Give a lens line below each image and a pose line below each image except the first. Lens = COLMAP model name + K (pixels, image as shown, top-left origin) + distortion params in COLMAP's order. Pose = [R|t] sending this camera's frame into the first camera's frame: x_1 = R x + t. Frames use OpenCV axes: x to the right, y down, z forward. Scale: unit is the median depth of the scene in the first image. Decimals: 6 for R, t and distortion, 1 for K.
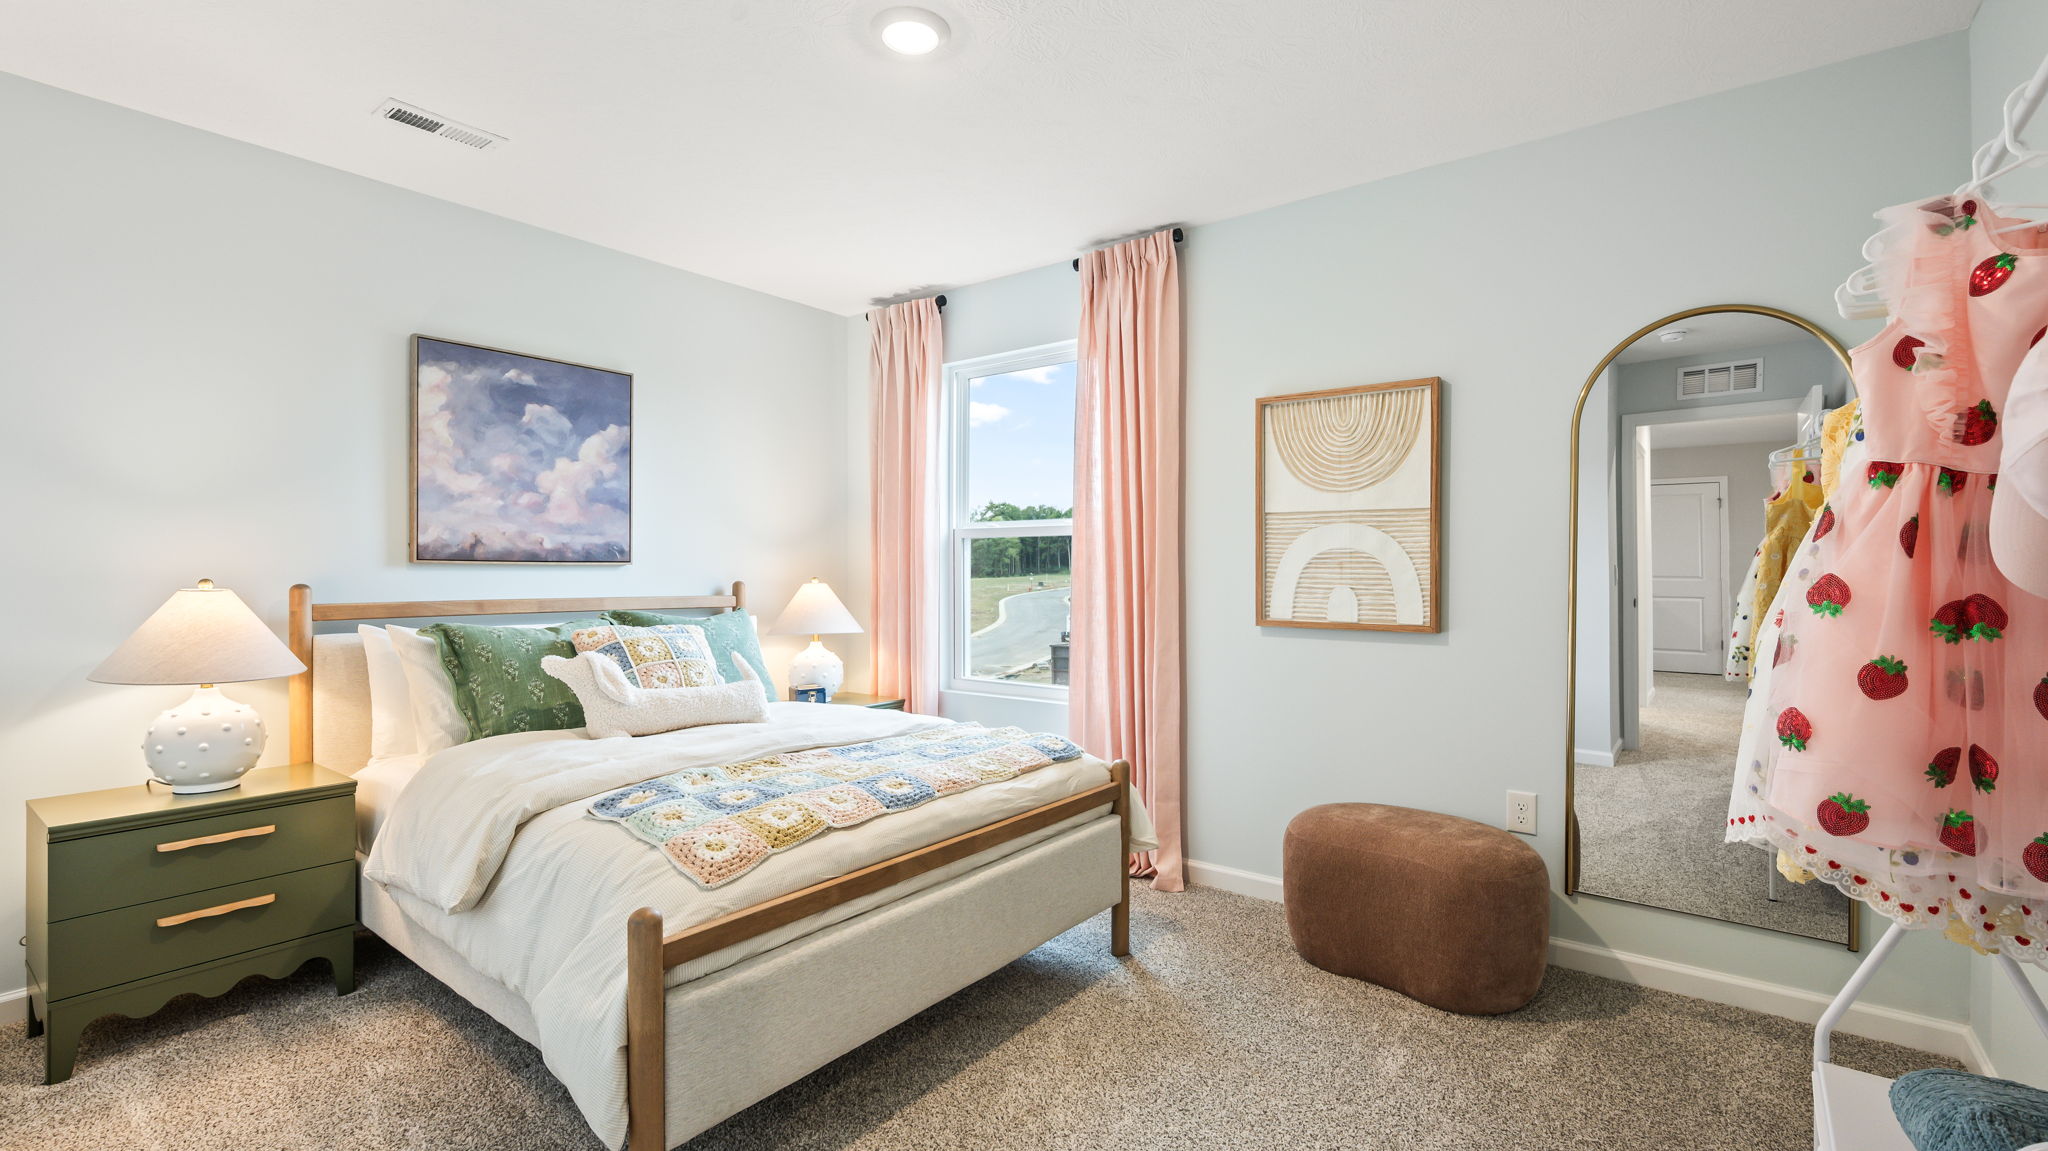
lens RADIAL K [[907.8, 0, 1024.8], [0, 907.8, 573.9], [0, 0, 1]] dist [-0.001991, 0.001035]
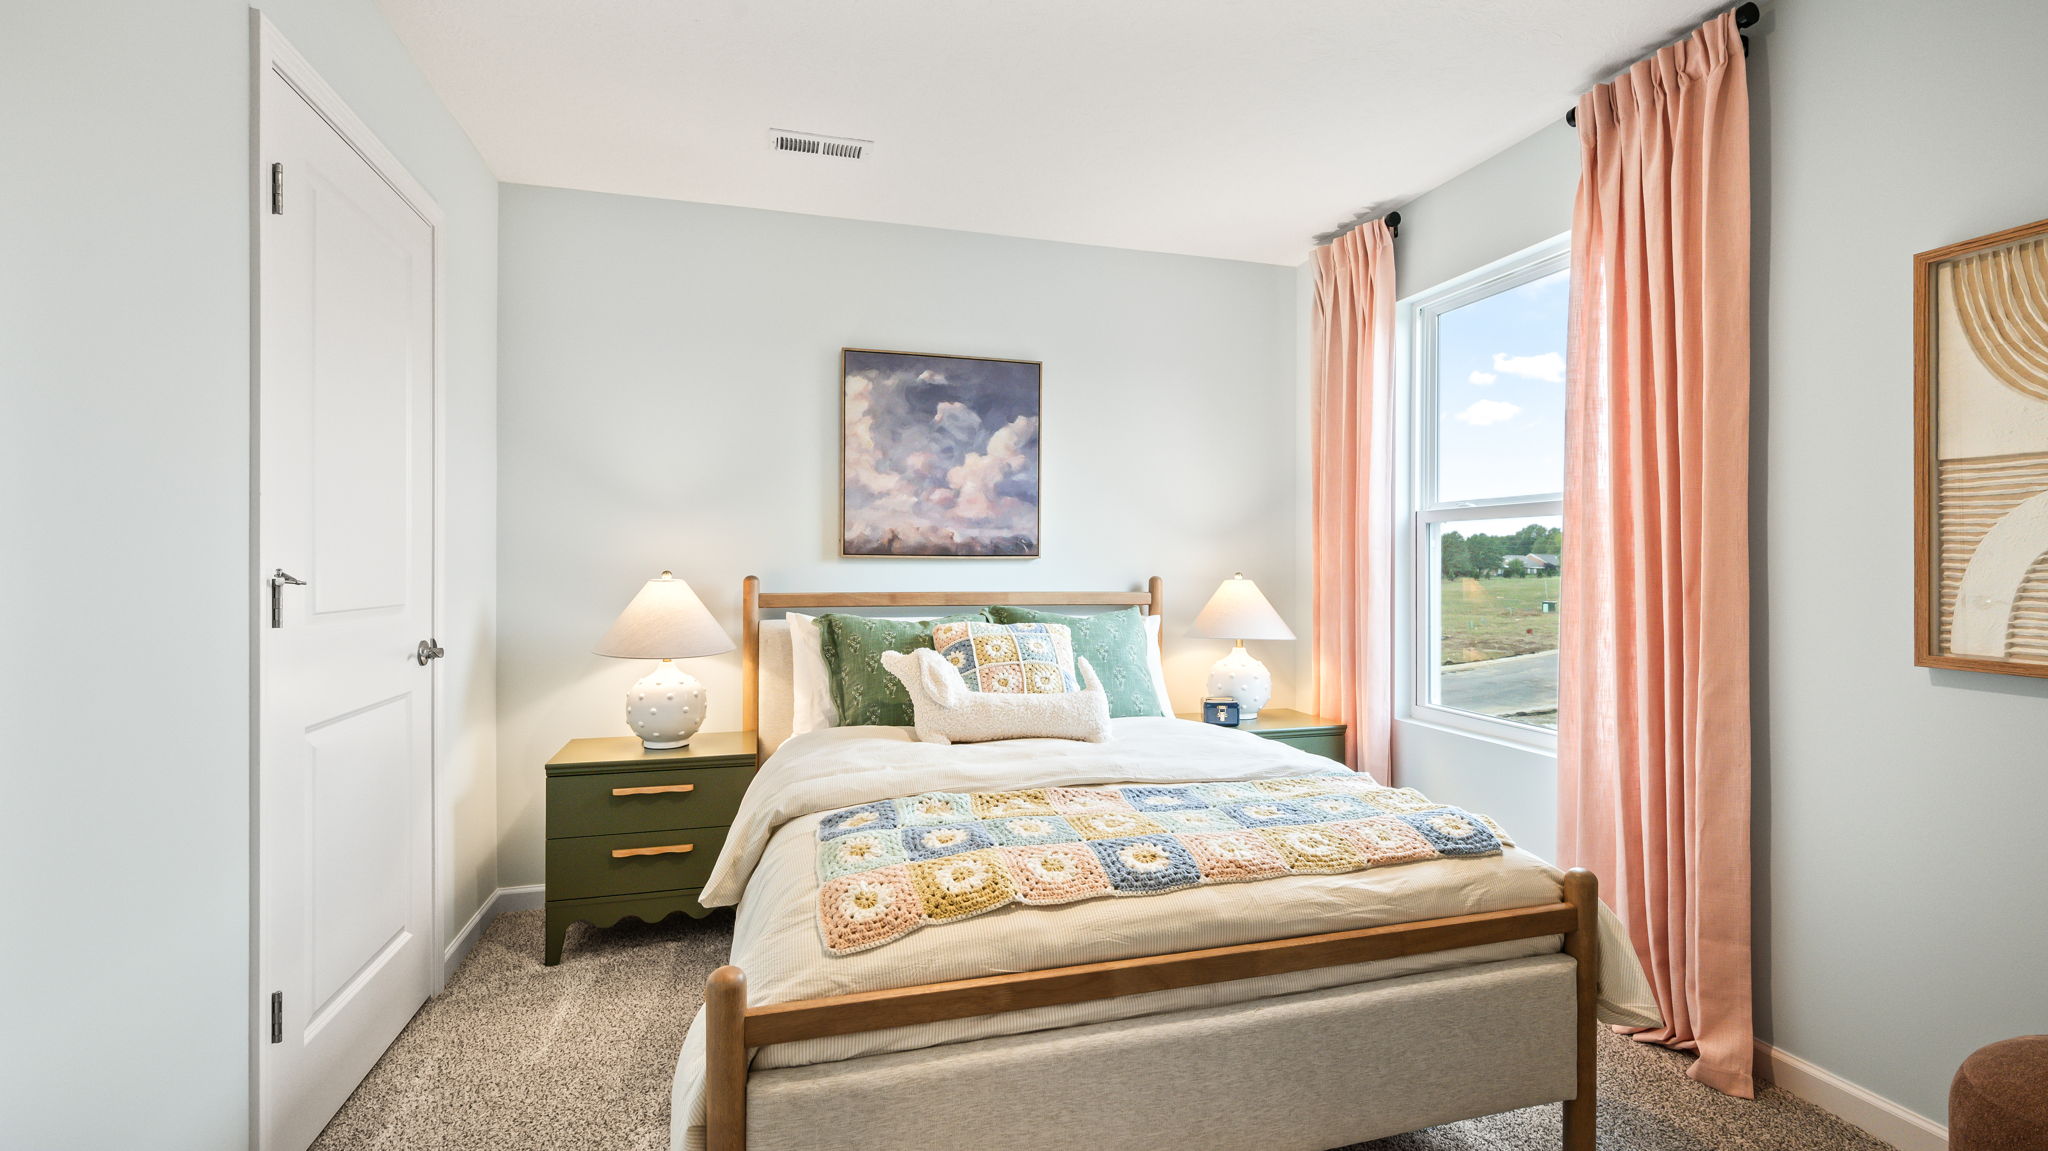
lens RADIAL K [[907.8, 0, 1022.6], [0, 907.8, 563.5], [0, 0, 1]] dist [-0.001991, 0.001035]
pose [[0.807314, 0.000597, -0.590122, 0.162385], [-0.004026, 0.999982, -0.004495, -0.000502], [0.590109, 0.006005, 0.807301, 0.266900]]
